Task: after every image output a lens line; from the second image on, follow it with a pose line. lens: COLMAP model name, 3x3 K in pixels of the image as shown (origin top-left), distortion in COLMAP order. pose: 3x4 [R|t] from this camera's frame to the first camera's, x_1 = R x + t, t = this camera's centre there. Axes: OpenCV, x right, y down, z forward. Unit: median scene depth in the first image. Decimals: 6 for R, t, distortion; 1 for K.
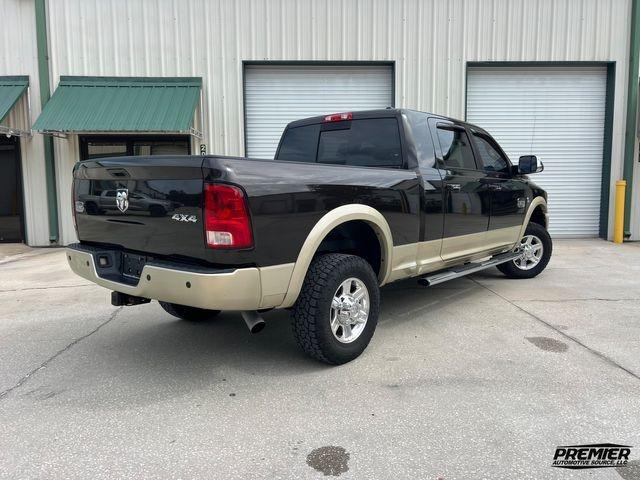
lens RADIAL K [[465.8, 0, 316.6], [0, 465.8, 242.9], [0, 0, 1]] dist [0.027781, -0.032859]
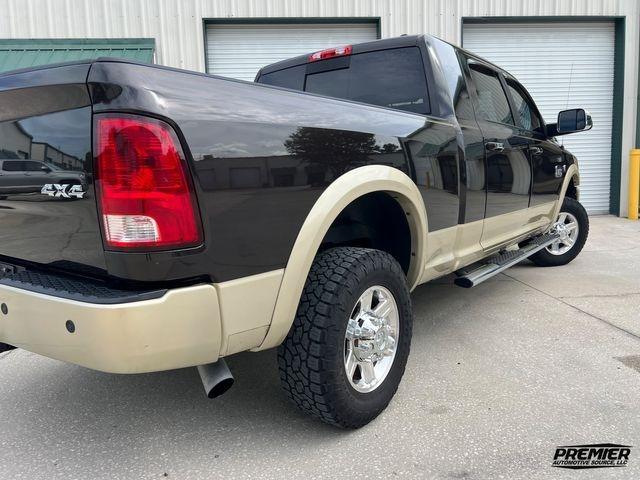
lens RADIAL K [[465.8, 0, 313.8], [0, 465.8, 232.6], [0, 0, 1]] dist [0.027781, -0.032859]
pose [[0.998271, -0.031847, 0.049396, -0.026742], [0.031461, 0.999468, 0.008573, -0.002902], [-0.049643, -0.007005, 0.998742, 0.321042]]
